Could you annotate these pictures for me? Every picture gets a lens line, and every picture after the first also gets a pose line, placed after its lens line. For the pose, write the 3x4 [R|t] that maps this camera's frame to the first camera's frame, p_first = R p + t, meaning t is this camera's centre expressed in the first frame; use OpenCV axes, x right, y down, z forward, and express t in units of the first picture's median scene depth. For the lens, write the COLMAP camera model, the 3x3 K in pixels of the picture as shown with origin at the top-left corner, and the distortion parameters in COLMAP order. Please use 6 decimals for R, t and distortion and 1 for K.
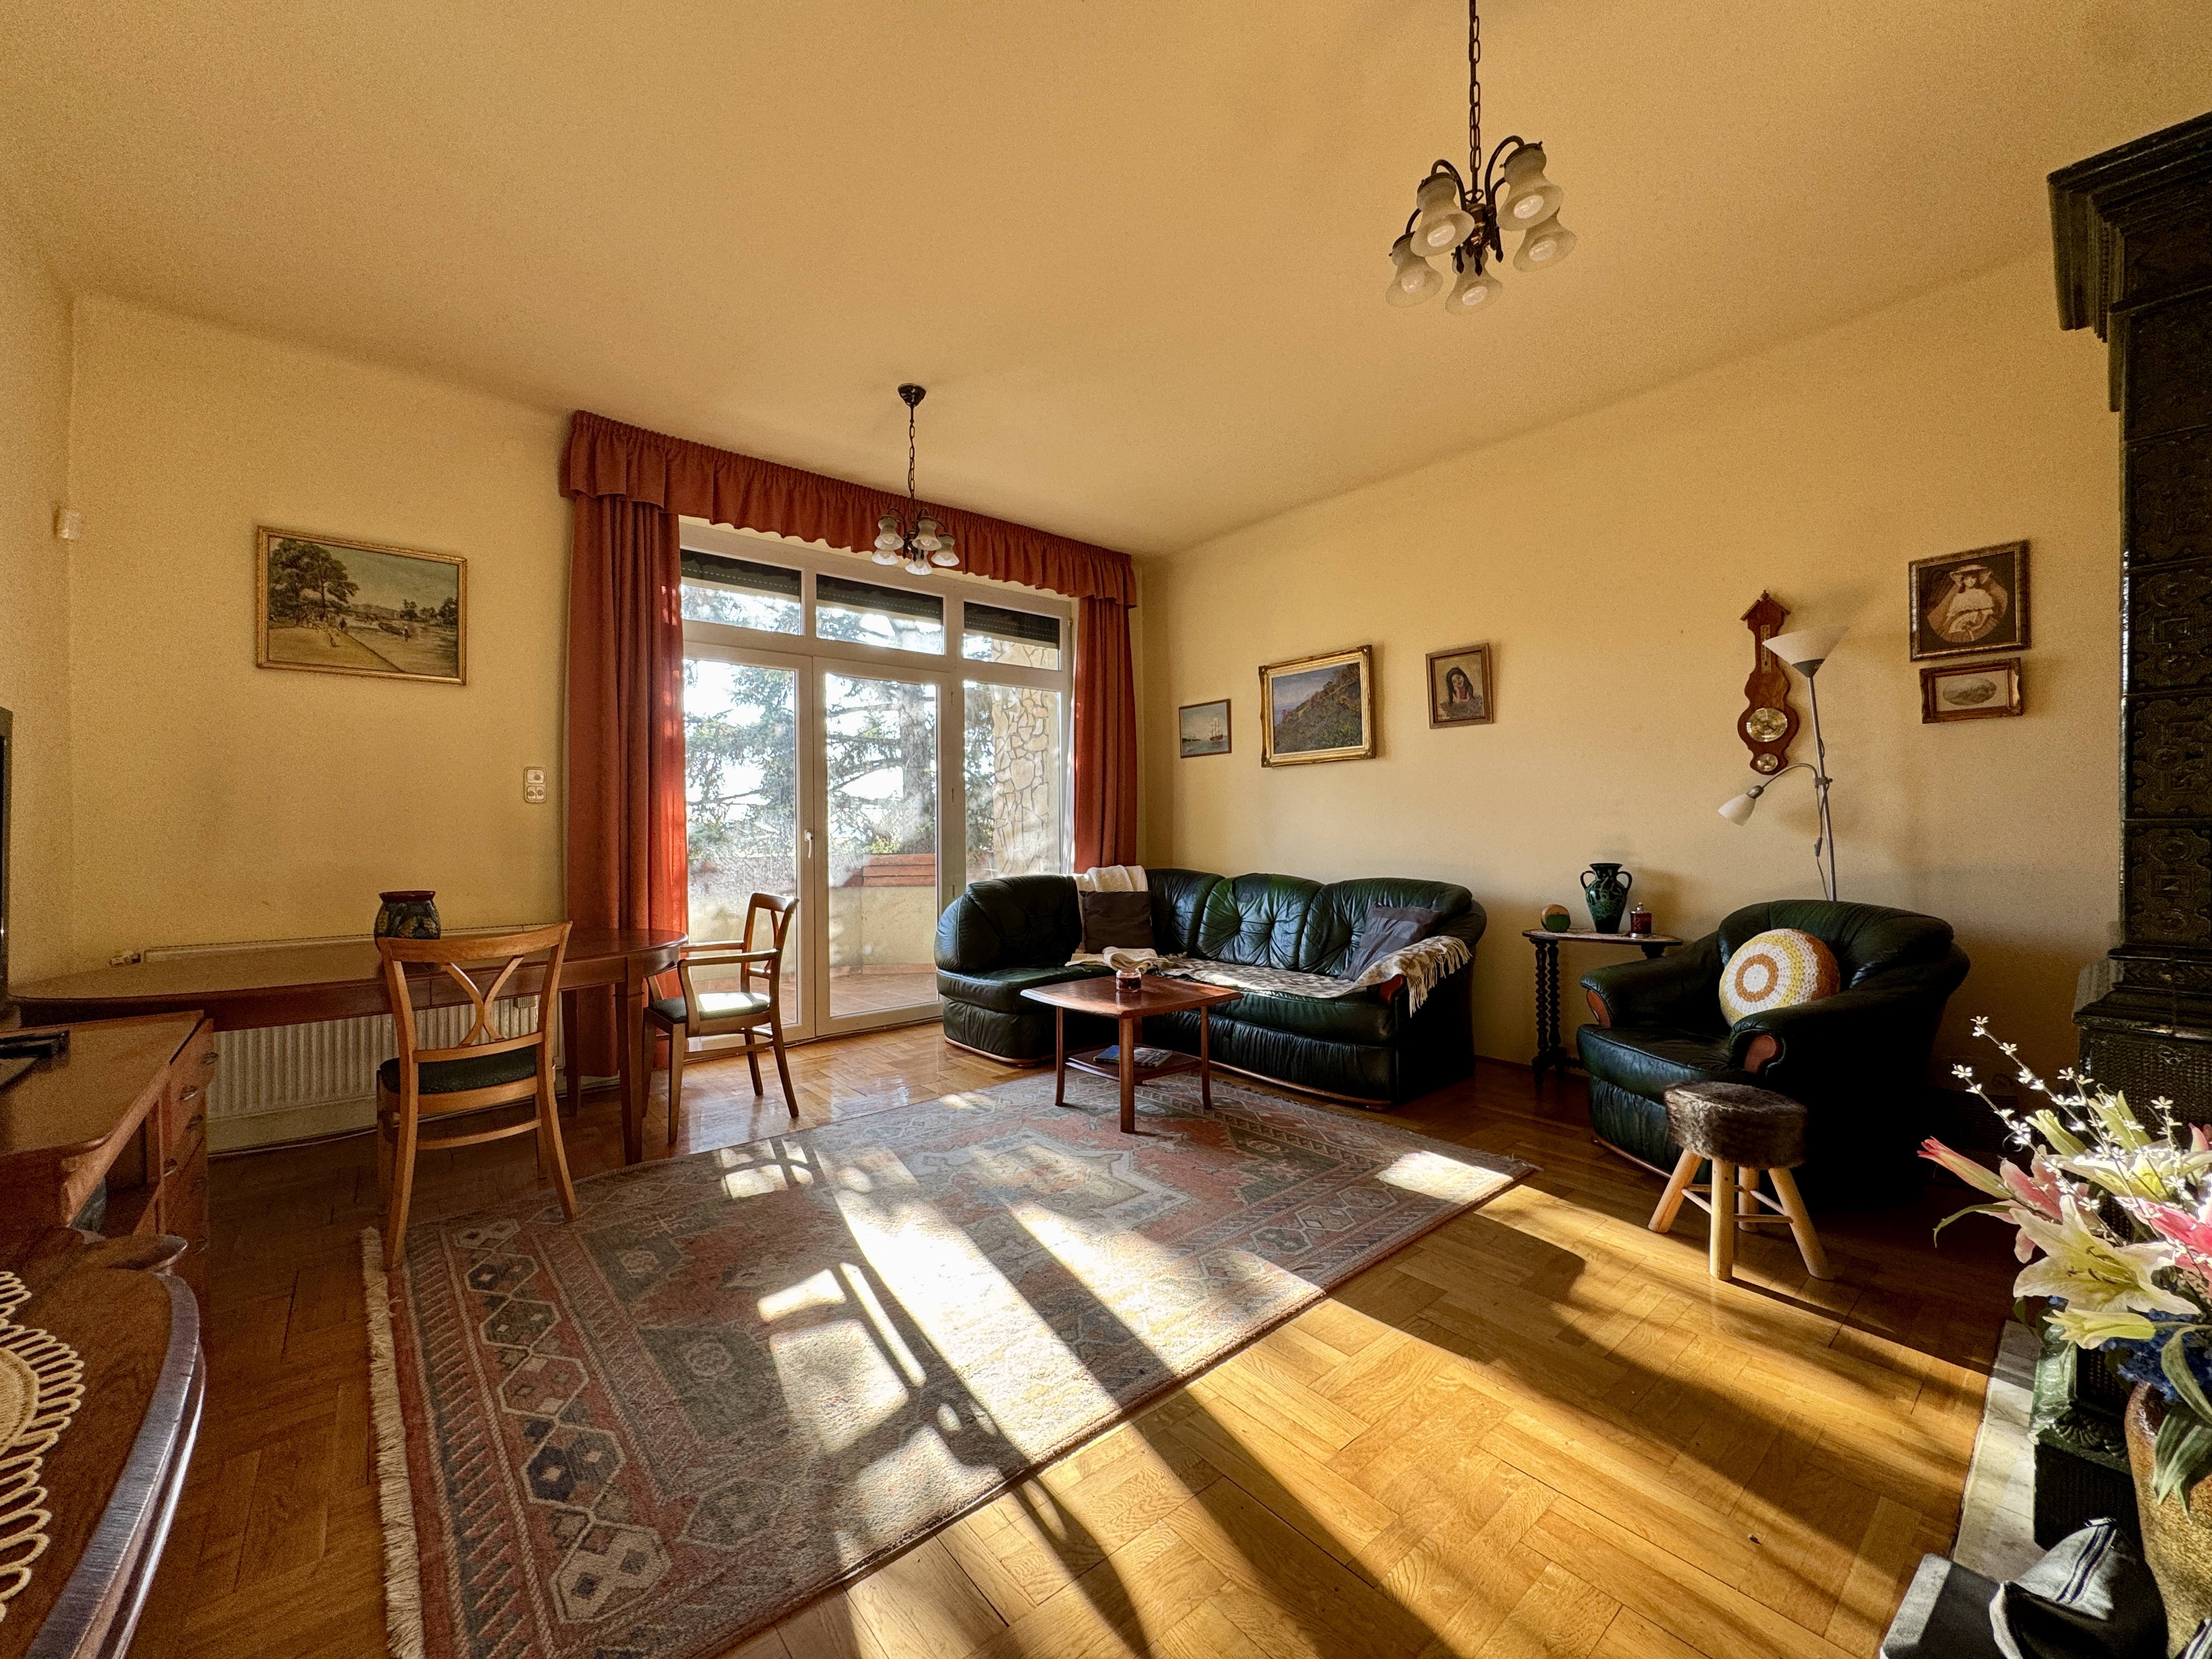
lens RADIAL K [[879.1, 0, 1103.4], [0, 879.1, 828.0], [0, 0, 1]] dist [-0.000882, -0.000189]
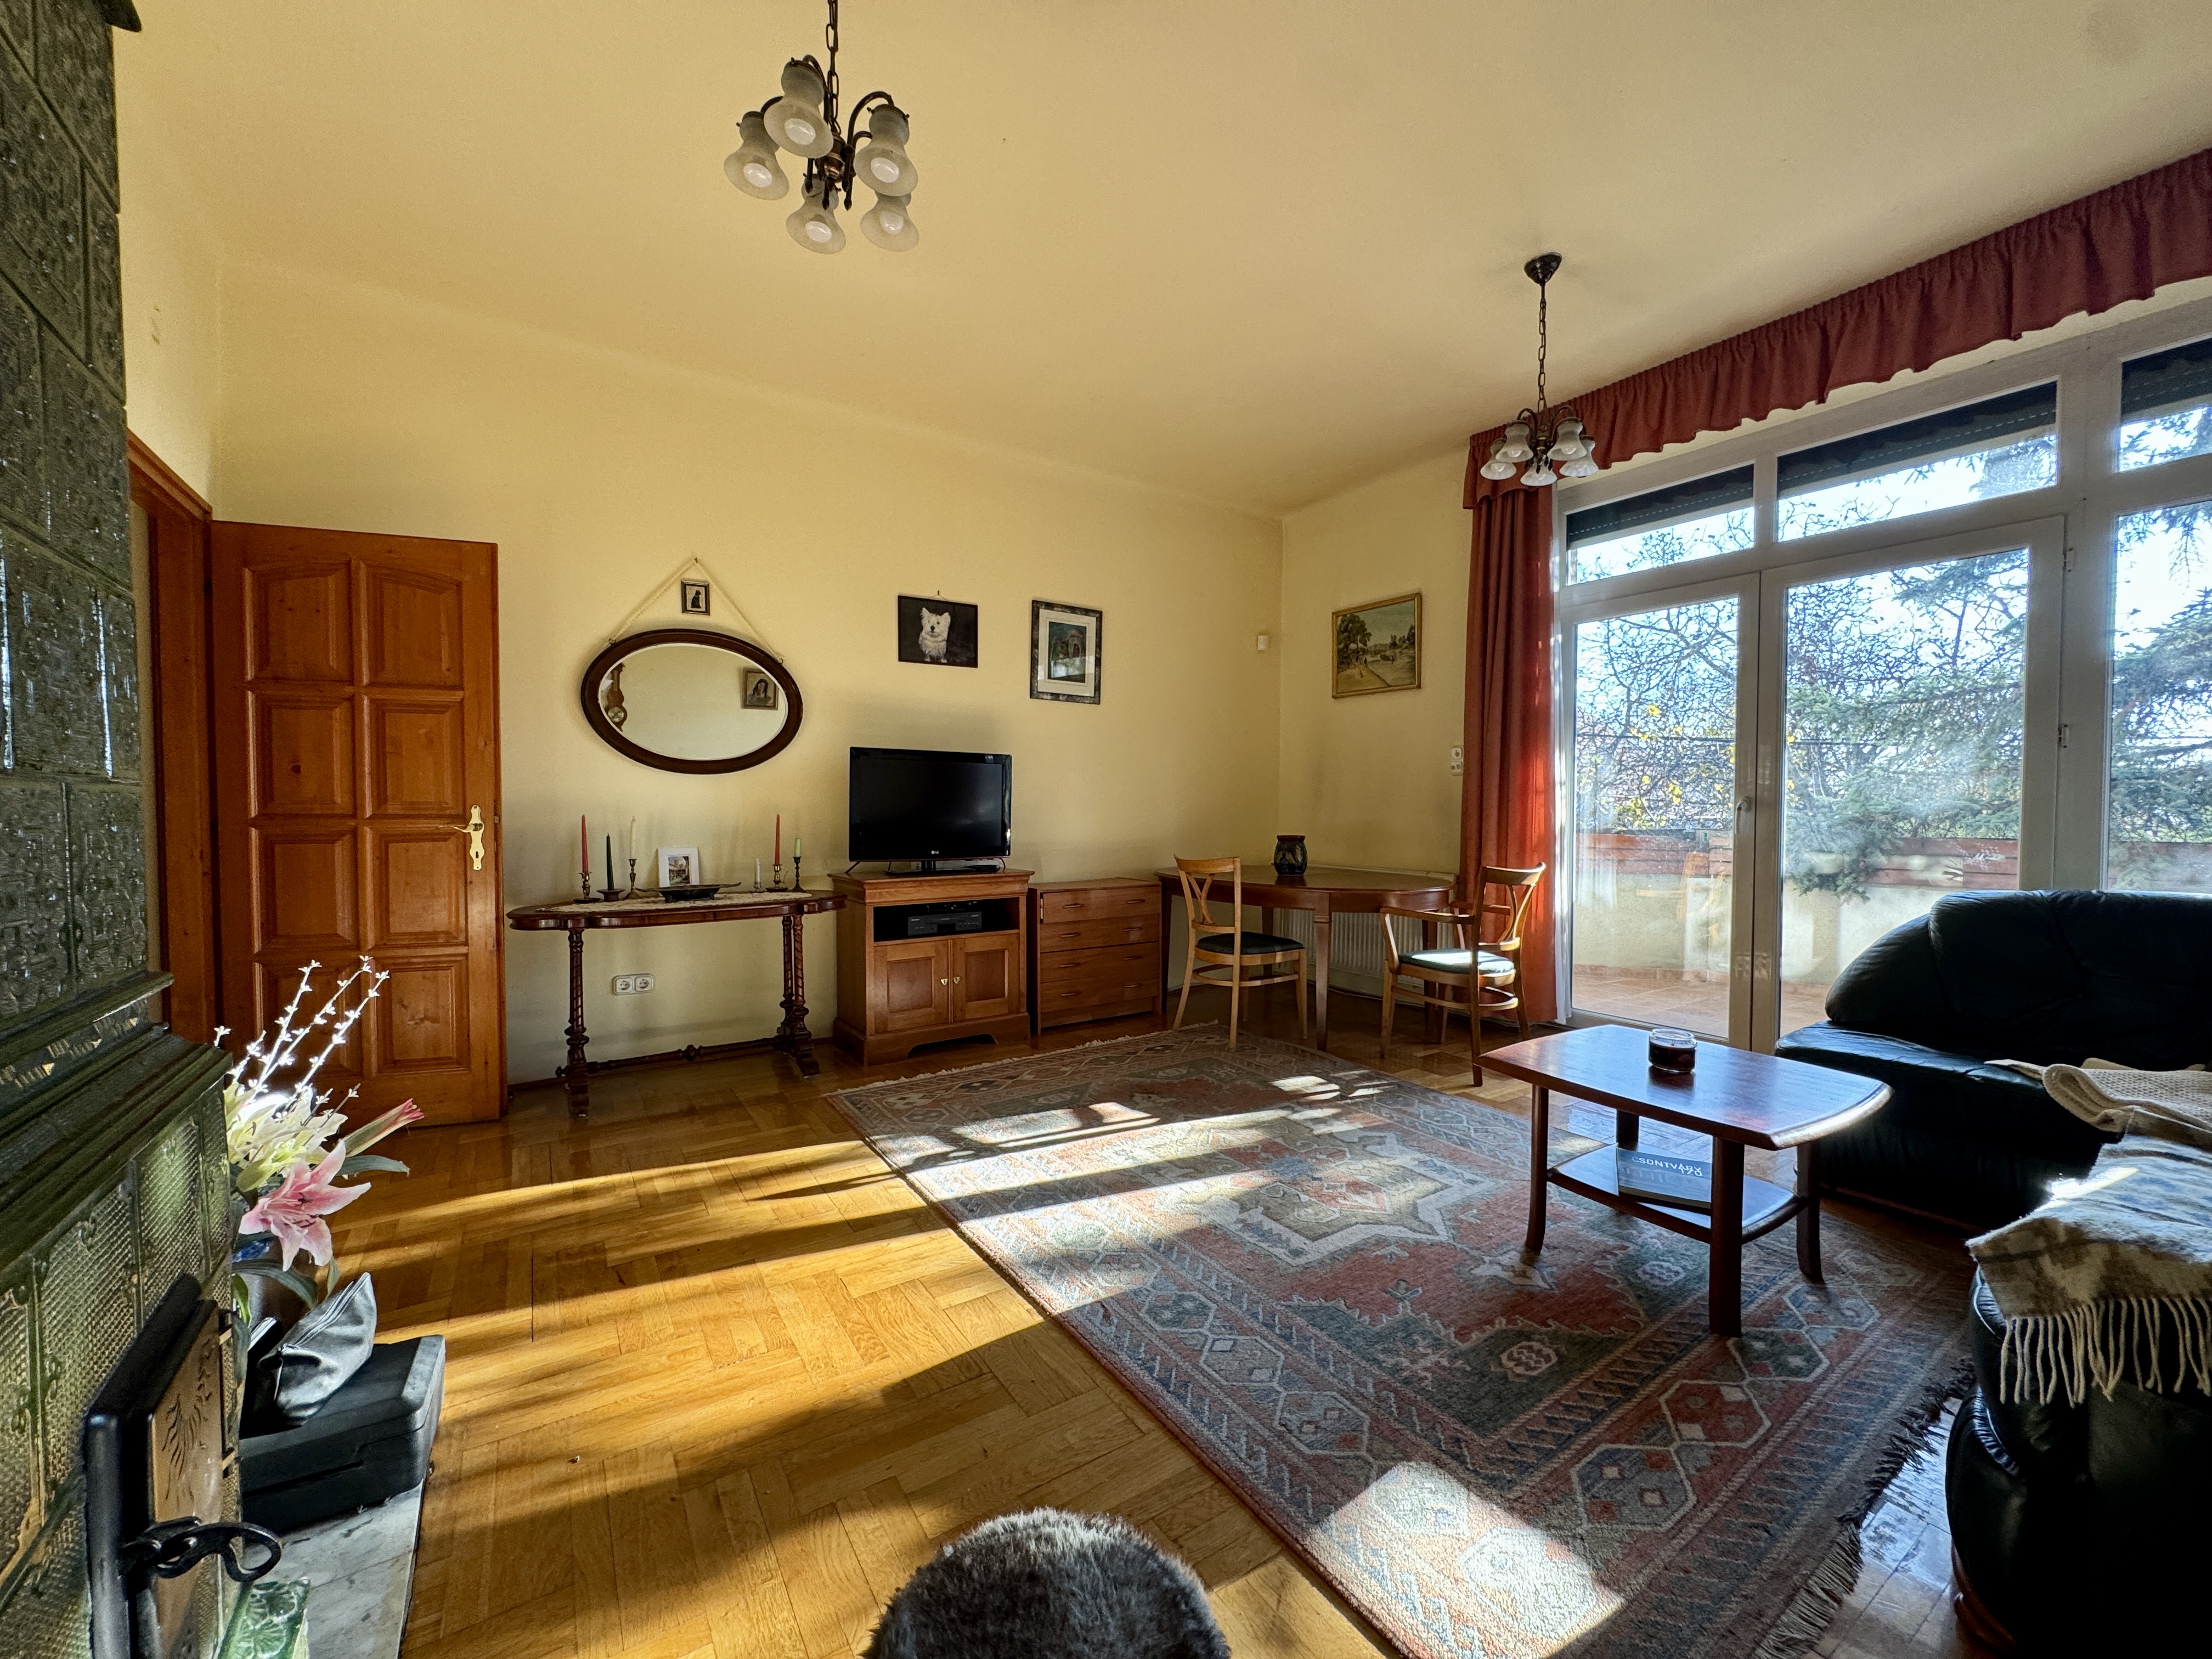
lens RADIAL K [[879.1, 0, 1103.4], [0, 879.1, 828.0], [0, 0, 1]] dist [-0.000882, -0.000189]
pose [[-0.121025, 0.036275, -0.991986, 0.928521], [-0.000431, 0.999330, 0.036596, 0.000788], [0.992649, 0.004857, -0.120928, 0.965398]]
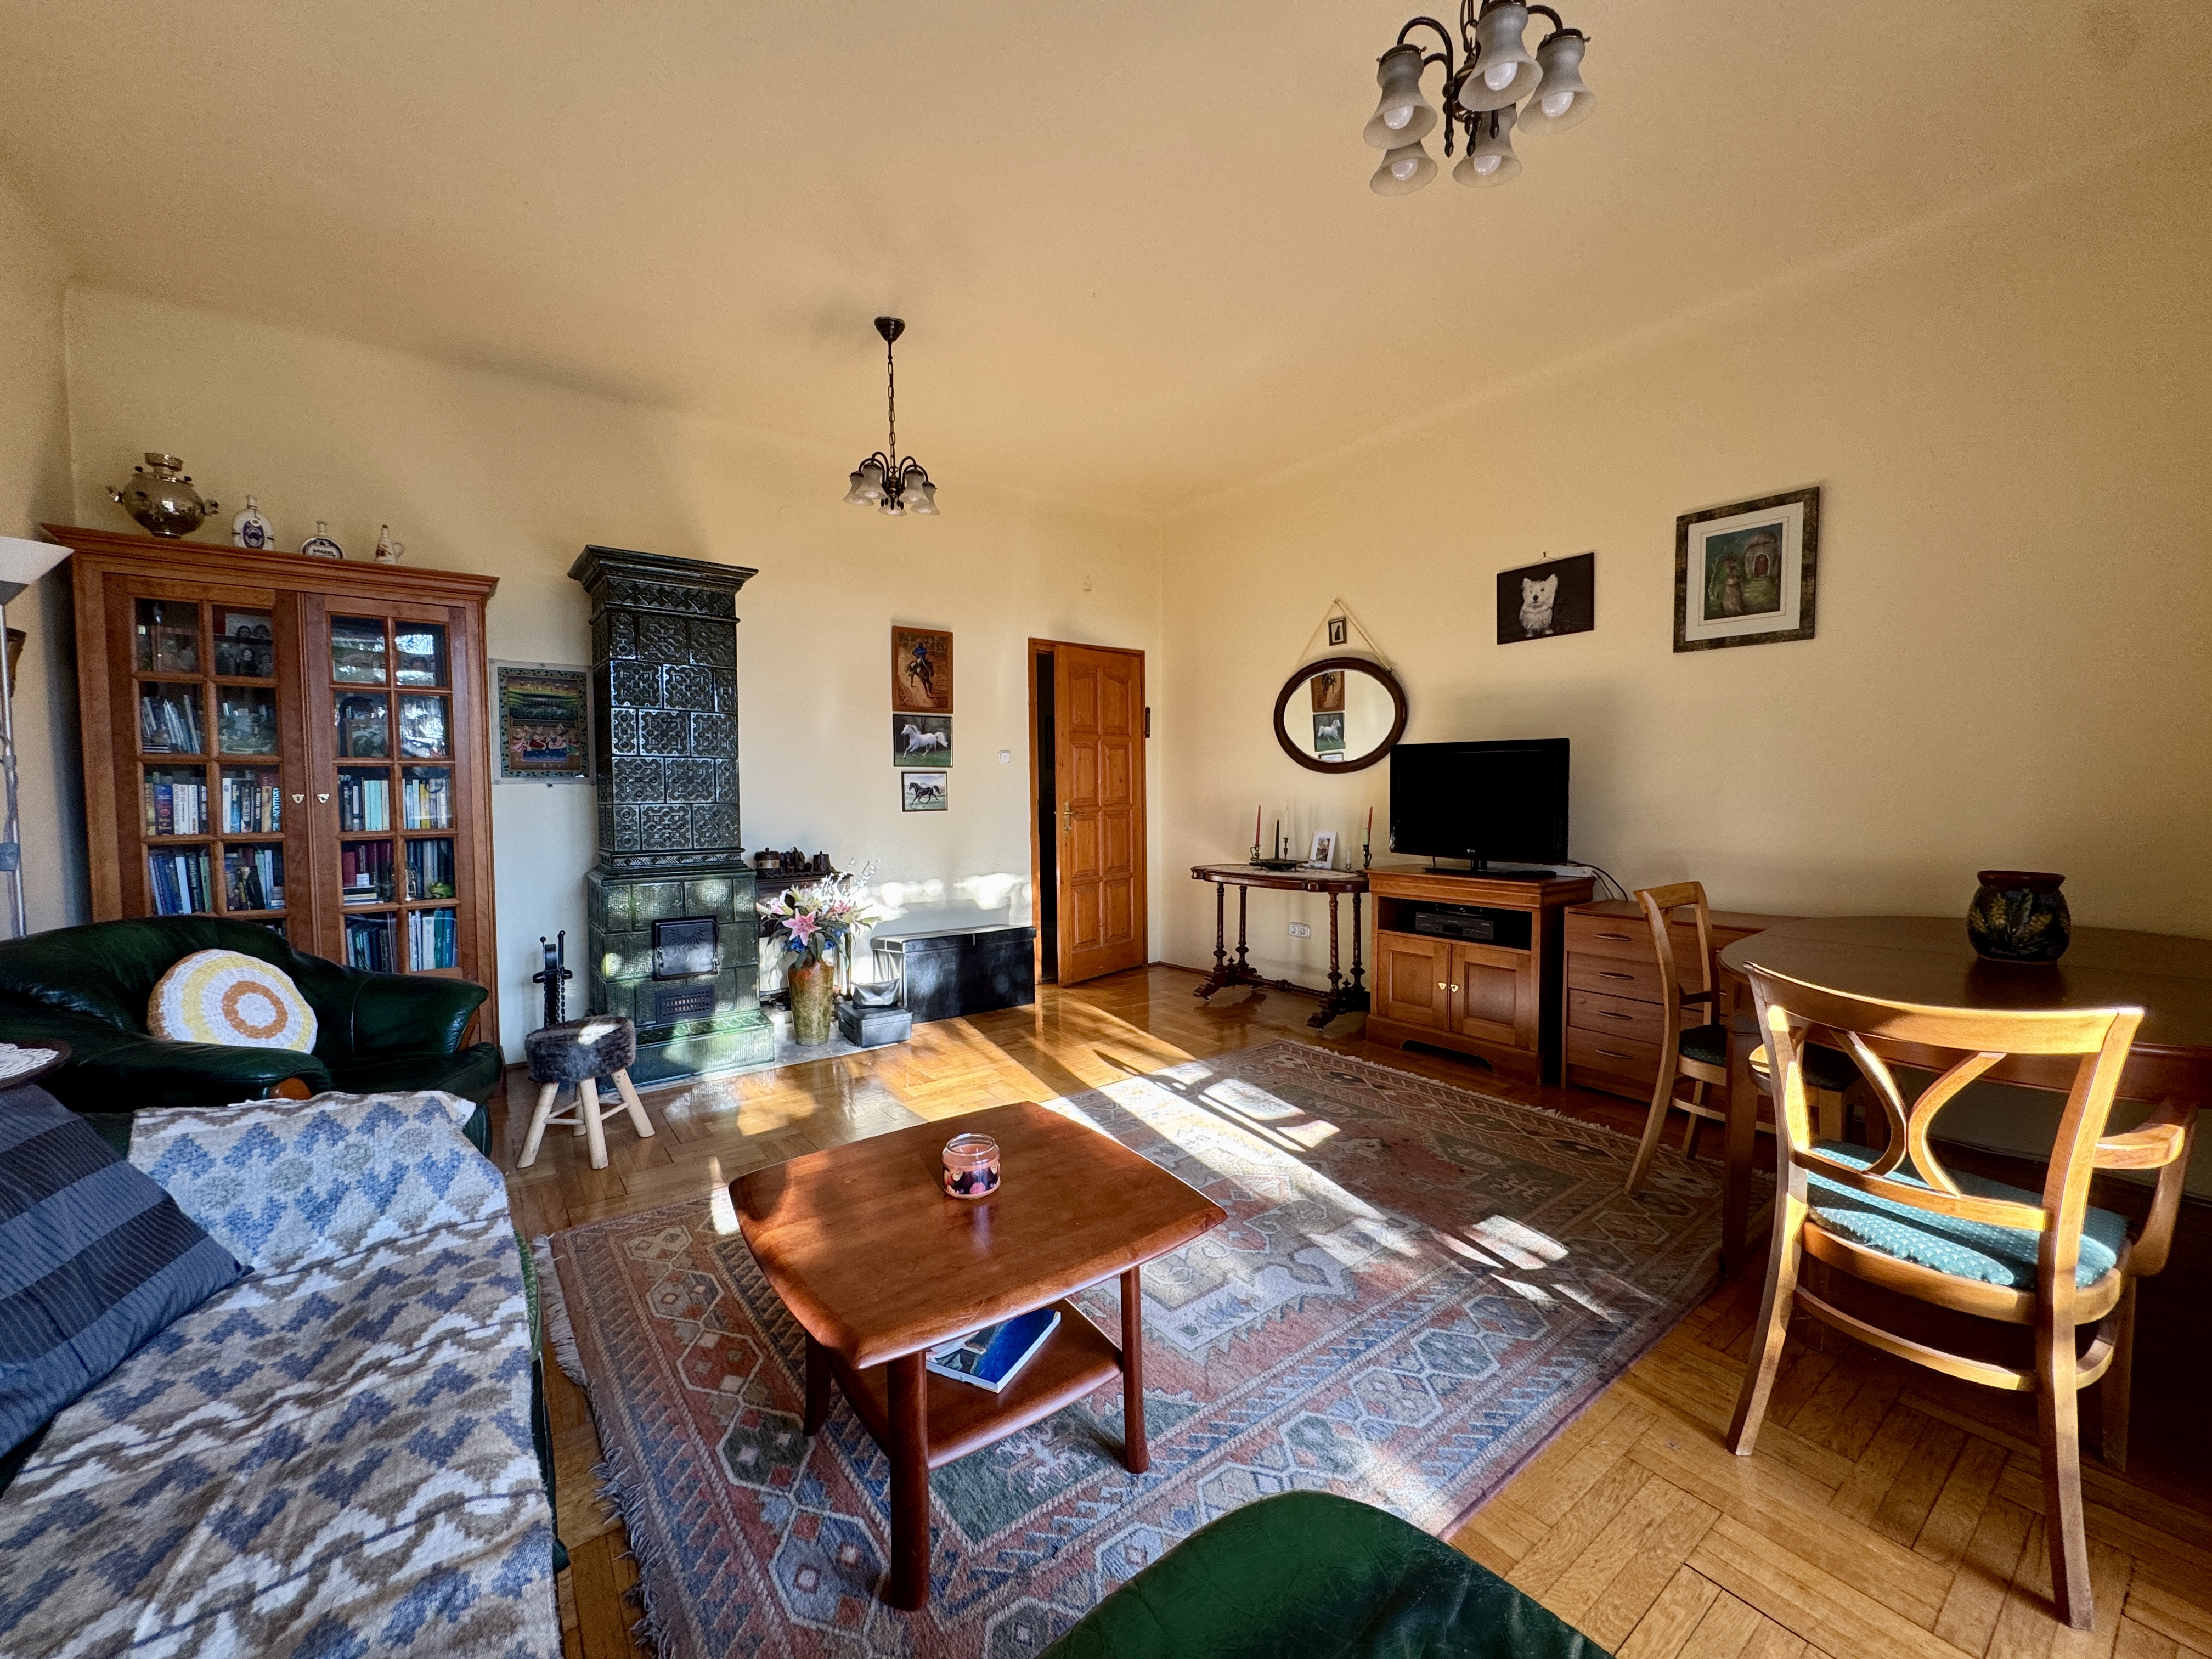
lens RADIAL K [[879.1, 0, 1103.4], [0, 879.1, 828.0], [0, 0, 1]] dist [-0.000882, -0.000189]
pose [[-0.997930, 0.013697, 0.062832, -0.091078], [0.016471, 0.998902, 0.043854, -0.009868], [-0.062162, 0.044798, -0.997060, 1.989034]]
